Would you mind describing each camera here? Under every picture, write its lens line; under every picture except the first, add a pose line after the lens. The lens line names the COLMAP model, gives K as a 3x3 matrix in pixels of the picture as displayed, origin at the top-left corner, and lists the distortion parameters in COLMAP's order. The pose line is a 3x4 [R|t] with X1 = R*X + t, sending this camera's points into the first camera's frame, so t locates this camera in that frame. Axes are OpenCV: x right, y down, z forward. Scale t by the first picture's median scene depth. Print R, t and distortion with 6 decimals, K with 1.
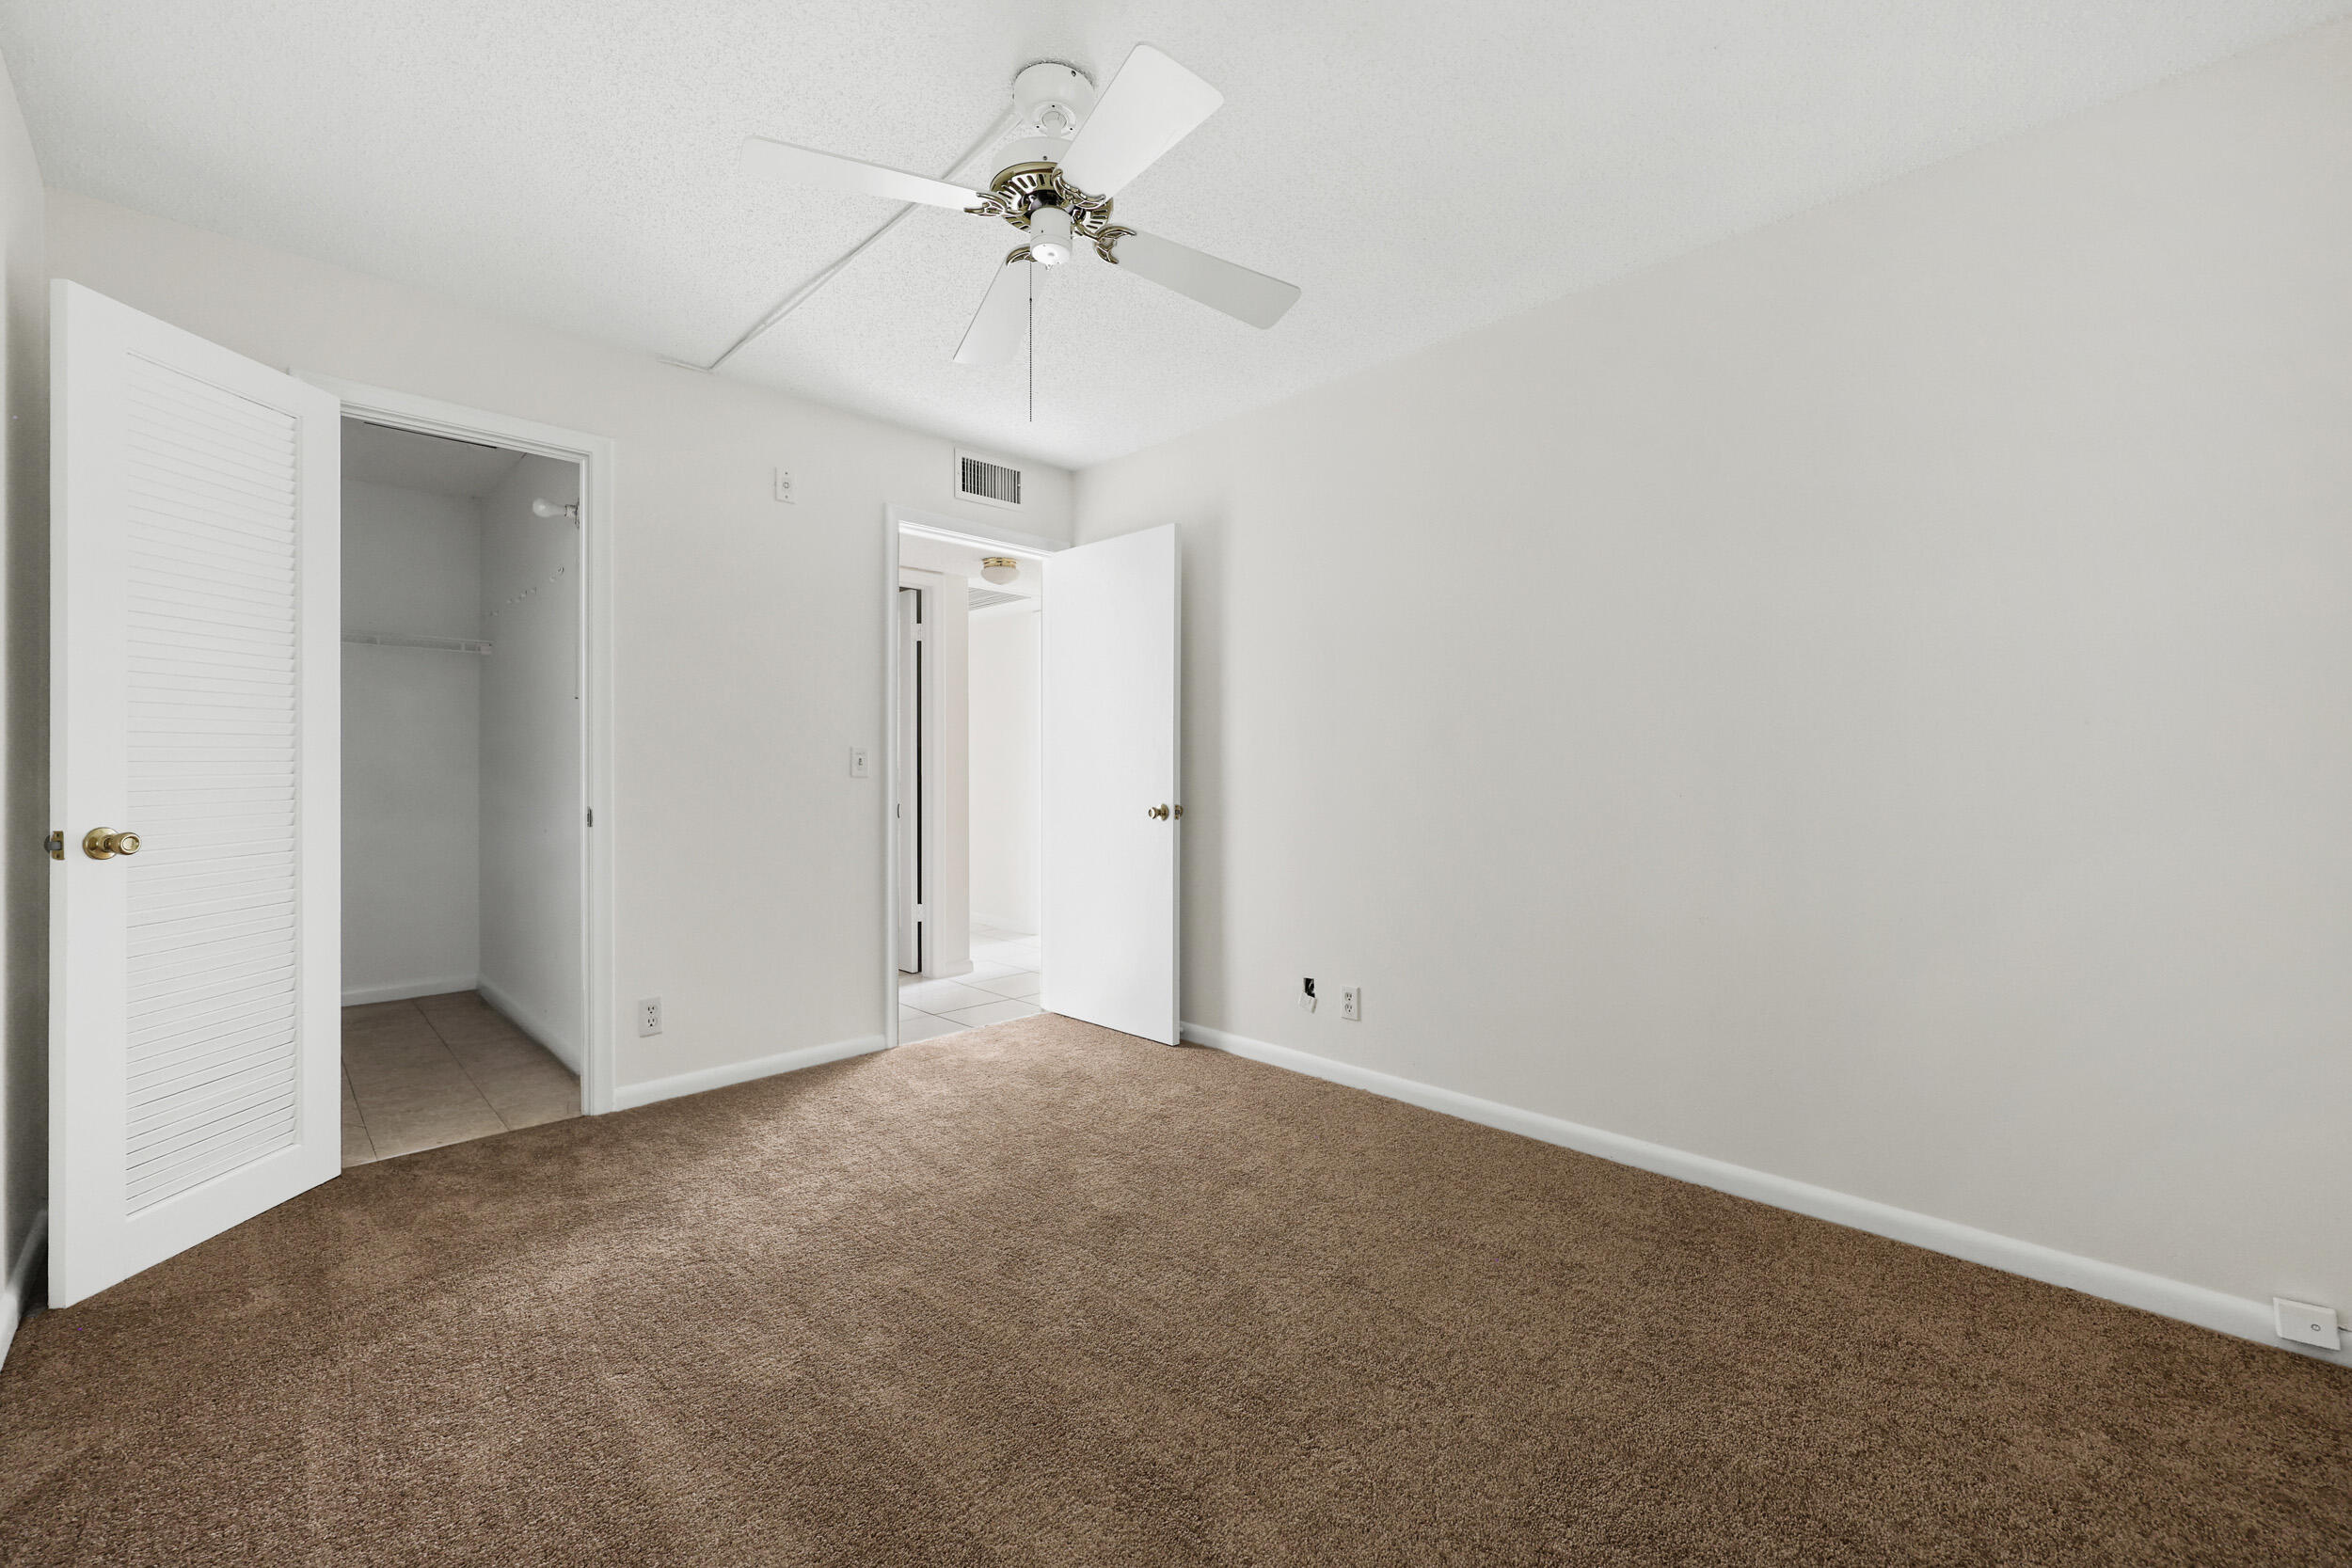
lens RADIAL K [[945.2, 0, 1178.4], [0, 945.2, 764.8], [0, 0, 1]] dist [0.002614, 0.000204]
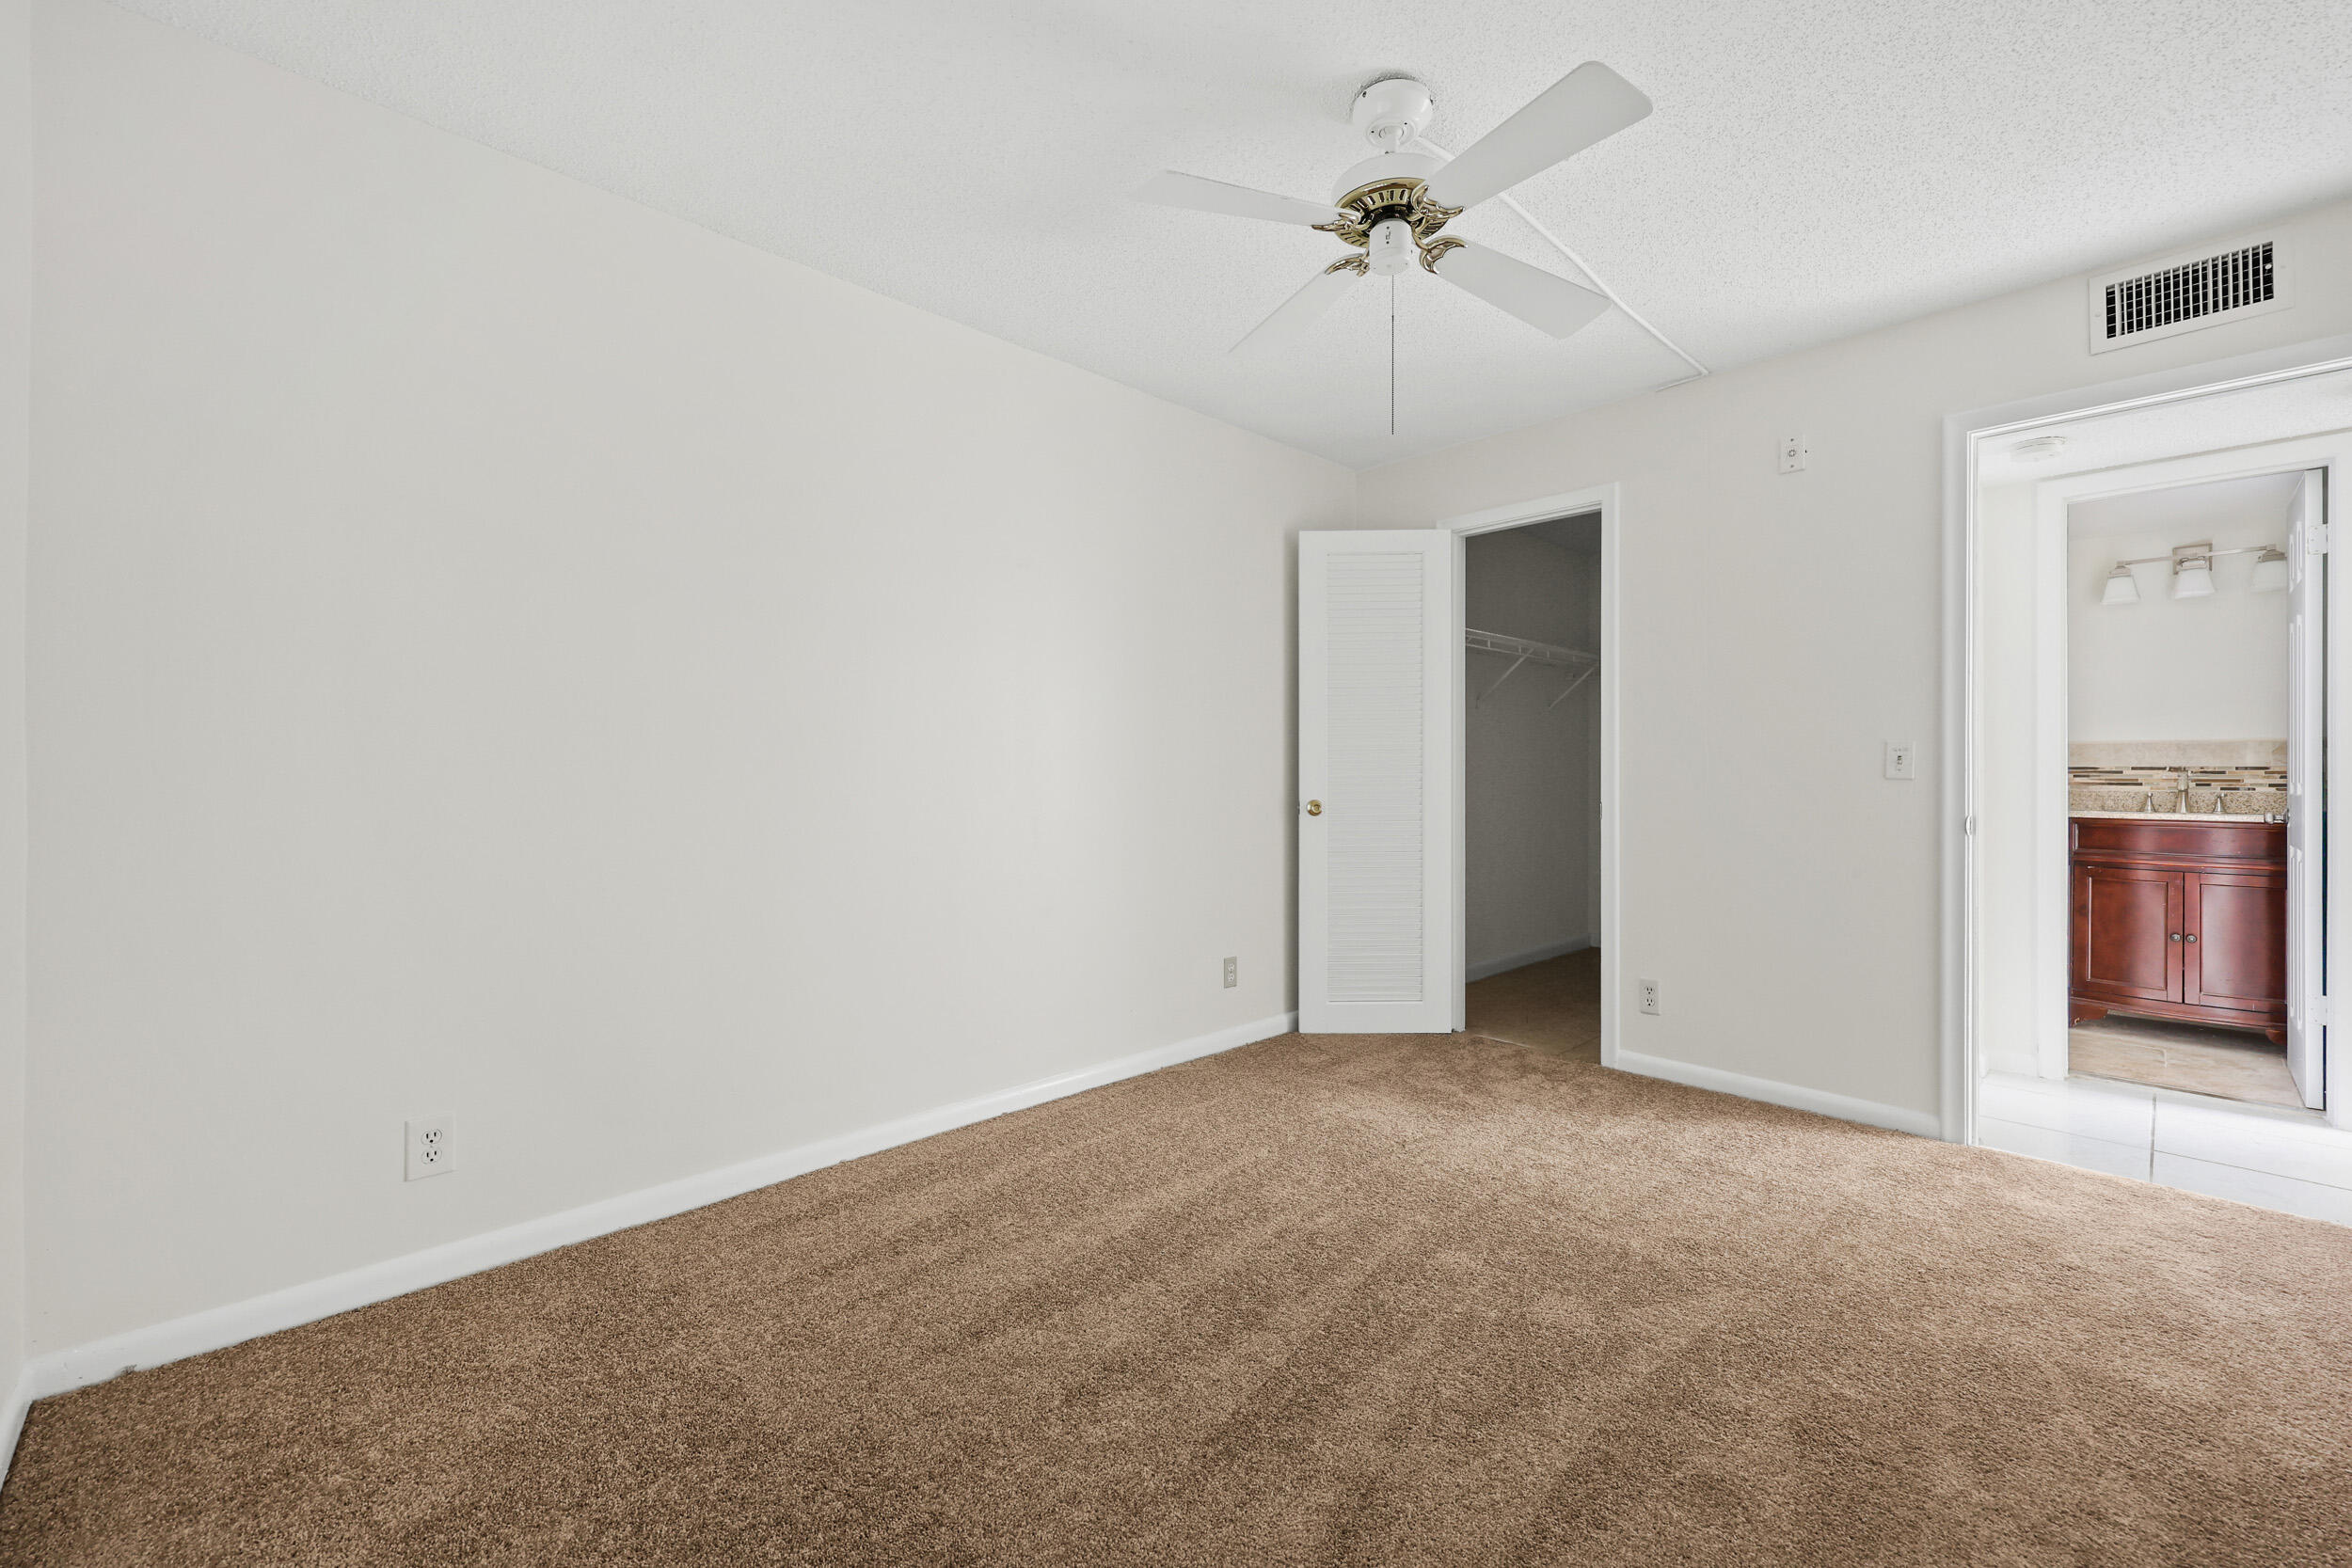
lens RADIAL K [[945.2, 0, 1178.4], [0, 945.2, 764.8], [0, 0, 1]] dist [0.002614, 0.000204]
pose [[-0.013308, -0.005429, -0.999897, 0.563555], [0.007100, 0.999960, -0.005524, 0.001064], [0.999886, -0.007172, -0.013268, 0.492117]]
